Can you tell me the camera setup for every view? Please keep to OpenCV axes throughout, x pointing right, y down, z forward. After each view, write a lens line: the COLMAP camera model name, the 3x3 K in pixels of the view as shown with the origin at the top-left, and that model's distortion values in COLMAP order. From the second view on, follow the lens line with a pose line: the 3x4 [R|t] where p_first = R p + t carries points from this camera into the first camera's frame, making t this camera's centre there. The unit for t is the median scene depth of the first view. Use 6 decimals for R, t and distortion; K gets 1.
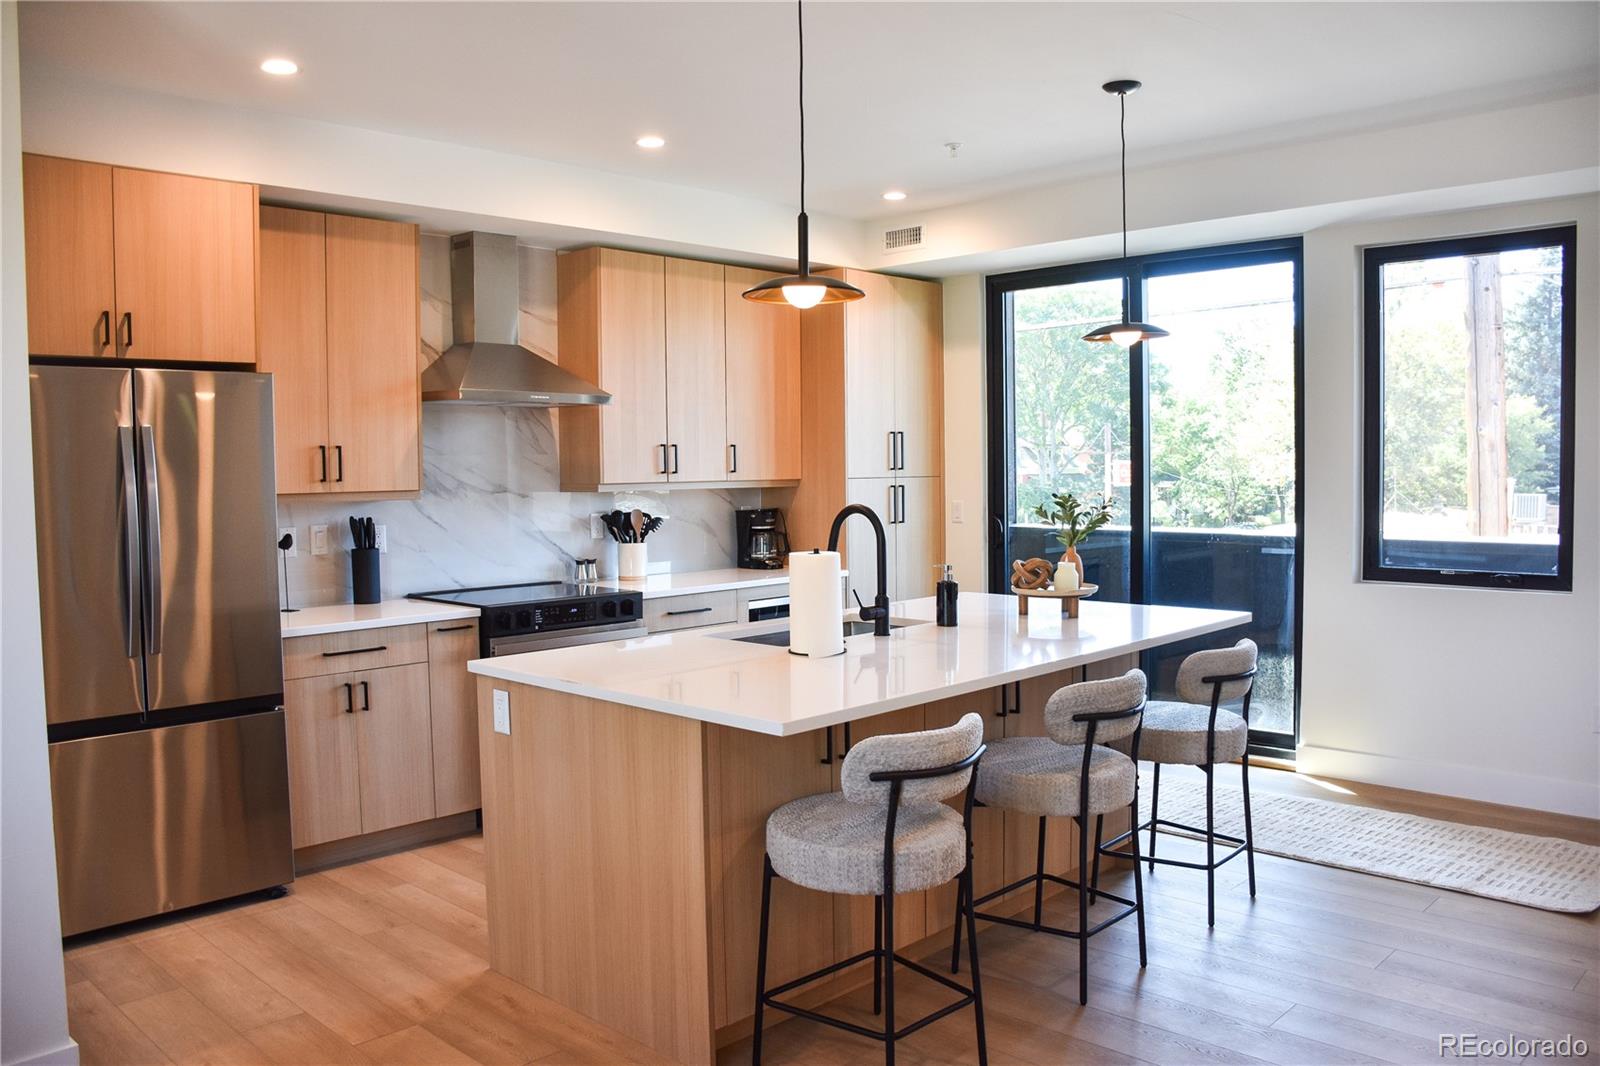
lens RADIAL K [[1246.0, 0, 811.4], [0, 1246.0, 533.6], [0, 0, 1]] dist [-0.155099, 0.107848]
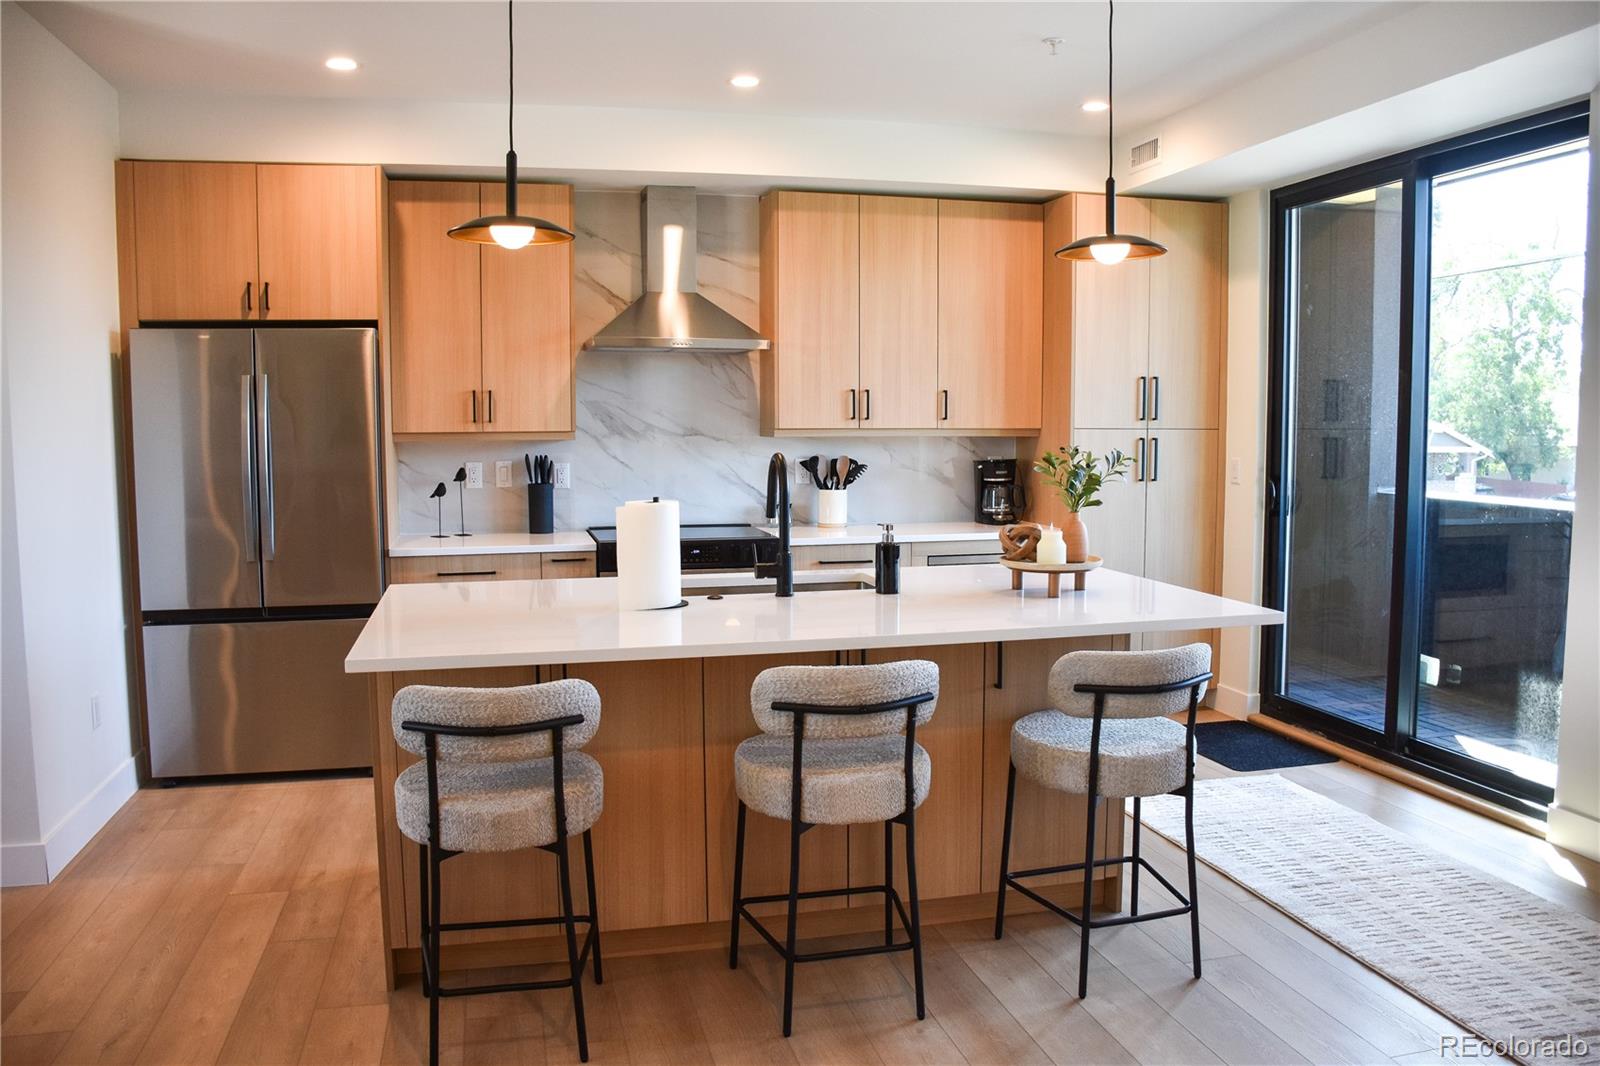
lens RADIAL K [[1246.0, 0, 811.4], [0, 1246.0, 533.6], [0, 0, 1]] dist [-0.155099, 0.107848]
pose [[0.849162, 0.059486, -0.524771, 0.411767], [-0.037725, 0.997930, 0.052076, -0.009602], [0.526783, -0.024424, 0.849649, 0.170739]]
